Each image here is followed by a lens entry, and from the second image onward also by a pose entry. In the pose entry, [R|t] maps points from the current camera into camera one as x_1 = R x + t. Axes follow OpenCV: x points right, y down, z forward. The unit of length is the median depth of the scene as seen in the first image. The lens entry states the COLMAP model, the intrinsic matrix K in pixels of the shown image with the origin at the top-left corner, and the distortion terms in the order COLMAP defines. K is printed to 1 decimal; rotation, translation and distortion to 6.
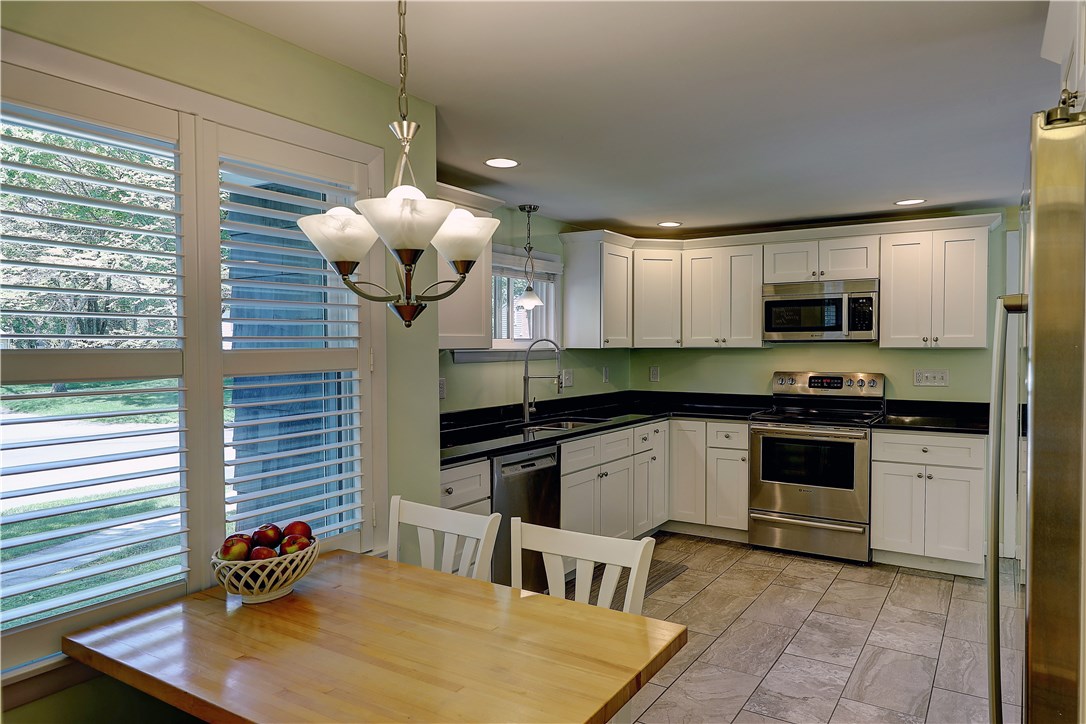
lens RADIAL K [[707.2, 0, 552.4], [0, 707.2, 369.7], [0, 0, 1]] dist [0.003424, -0.001043]
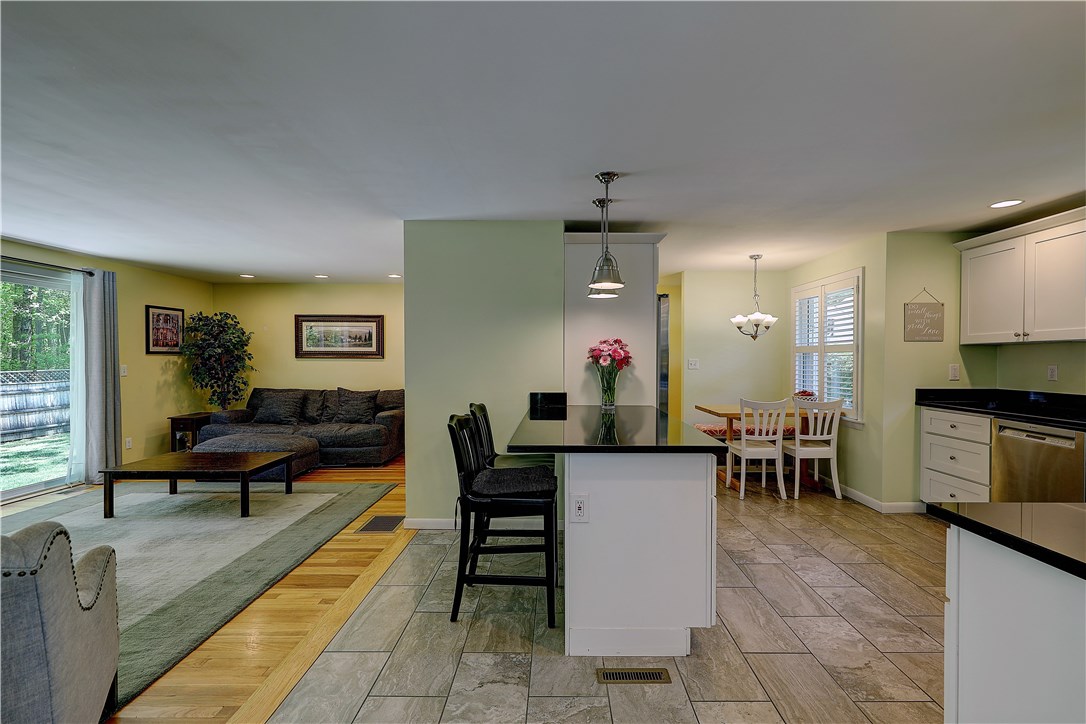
lens RADIAL K [[490.9, 0, 558.7], [0, 490.9, 366.4], [0, 0, 1]] dist [0.002303, -0.000026]
pose [[-0.844169, 0.010969, -0.535965, 0.871202], [-0.018834, 0.998567, 0.050102, -0.008238], [0.535746, 0.052389, -0.842753, 1.009745]]
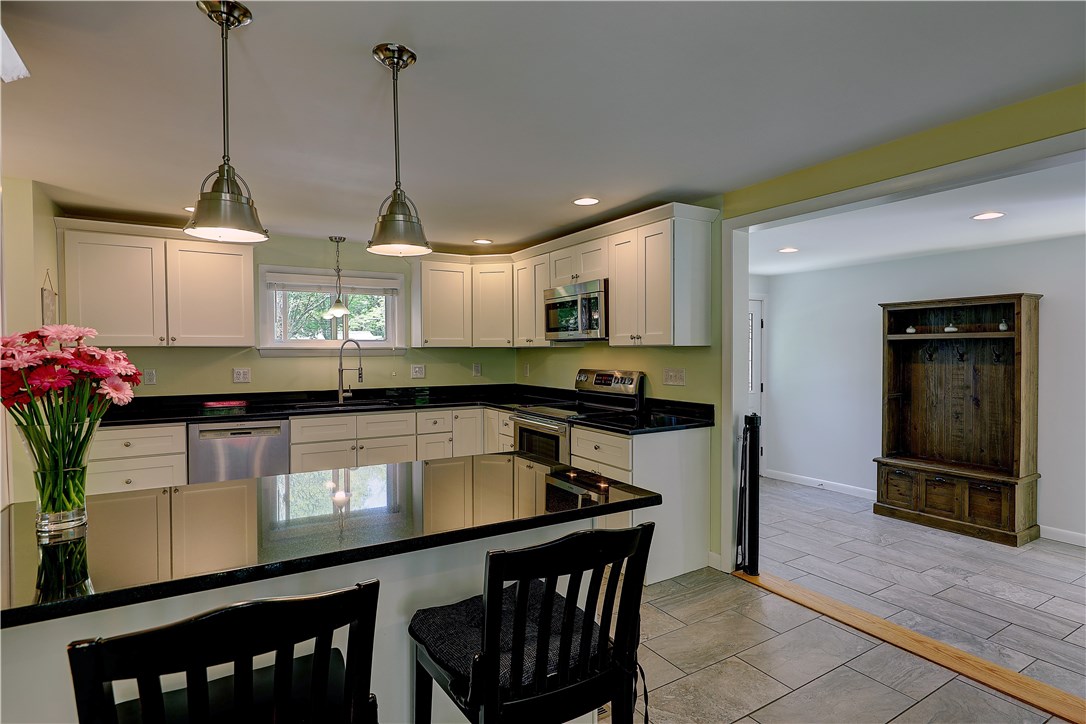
lens RADIAL K [[563.6, 0, 557.6], [0, 563.6, 368.2], [0, 0, 1]] dist [-0.000054, 0.001847]
pose [[0.899702, 0.013310, -0.436303, 0.774018], [-0.015587, 0.999877, -0.001639, 0.003979], [0.436227, 0.008275, 0.899798, 0.241109]]
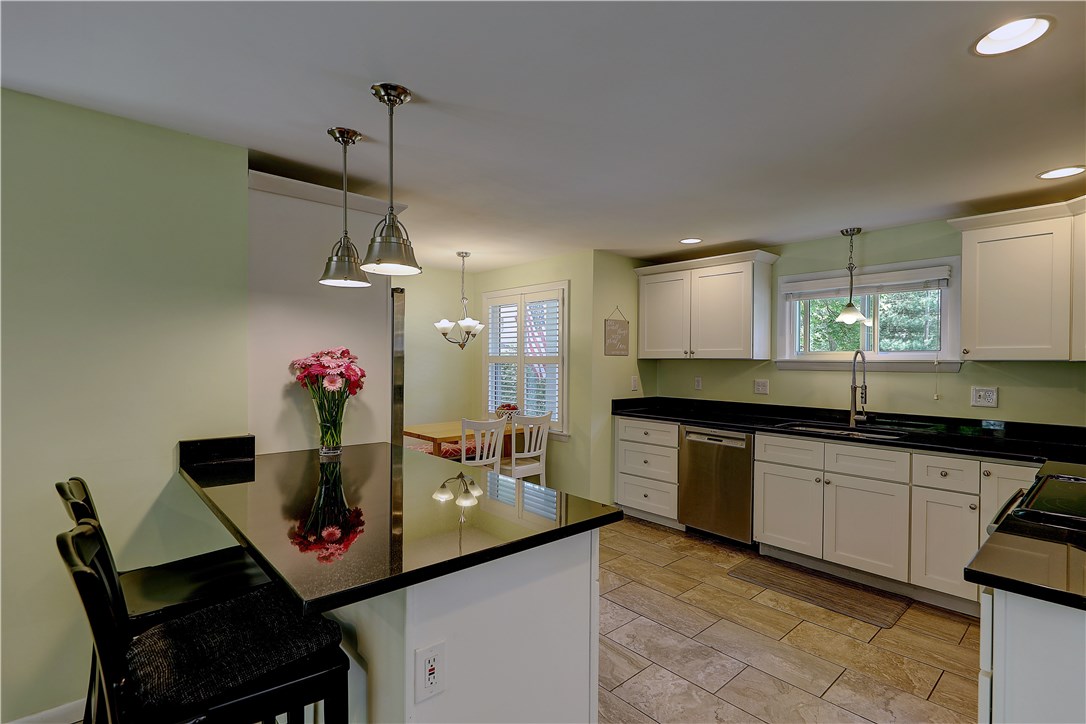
lens RADIAL K [[518.8, 0, 556.1], [0, 518.8, 367.5], [0, 0, 1]] dist [0.001558, -0.002927]
pose [[-0.255855, 0.013746, -0.966617, 0.848449], [-0.043902, 0.998702, 0.025823, -0.018637], [0.965718, 0.049043, -0.254920, 0.760074]]
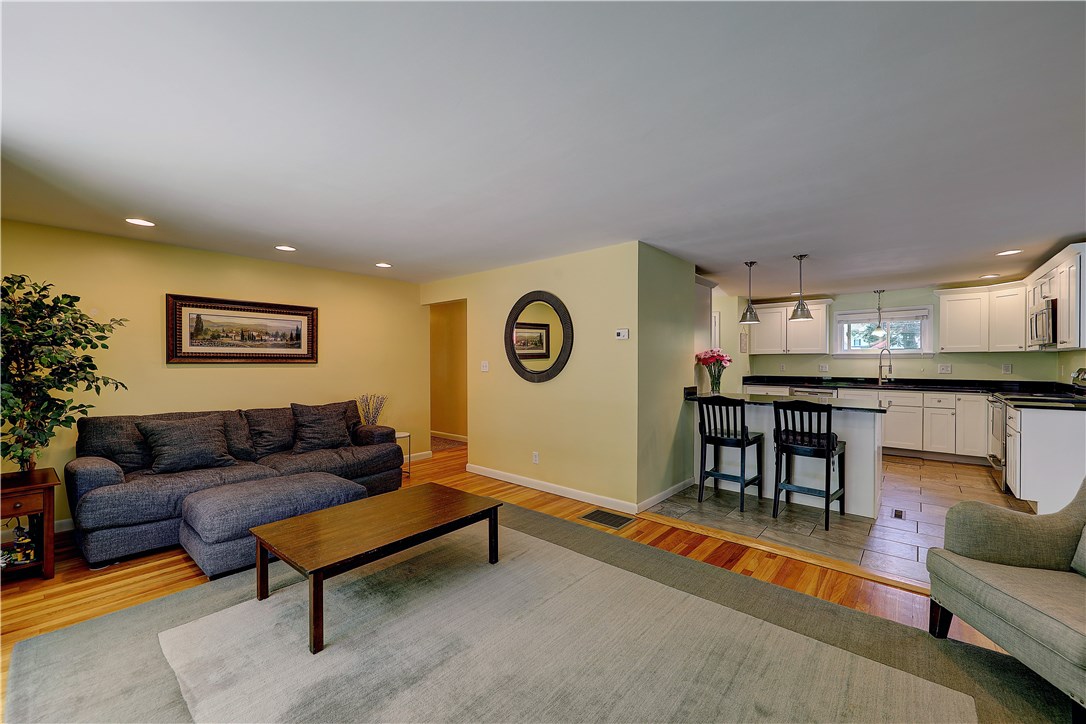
lens RADIAL K [[426.4, 0, 556.7], [0, 426.4, 367.0], [0, 0, 1]] dist [0.002230, 0.000209]
pose [[-0.135537, 0.018002, -0.990609, 1.449062], [-0.034658, 0.999137, 0.022899, 0.018521], [0.990166, 0.037436, -0.134796, 0.162807]]
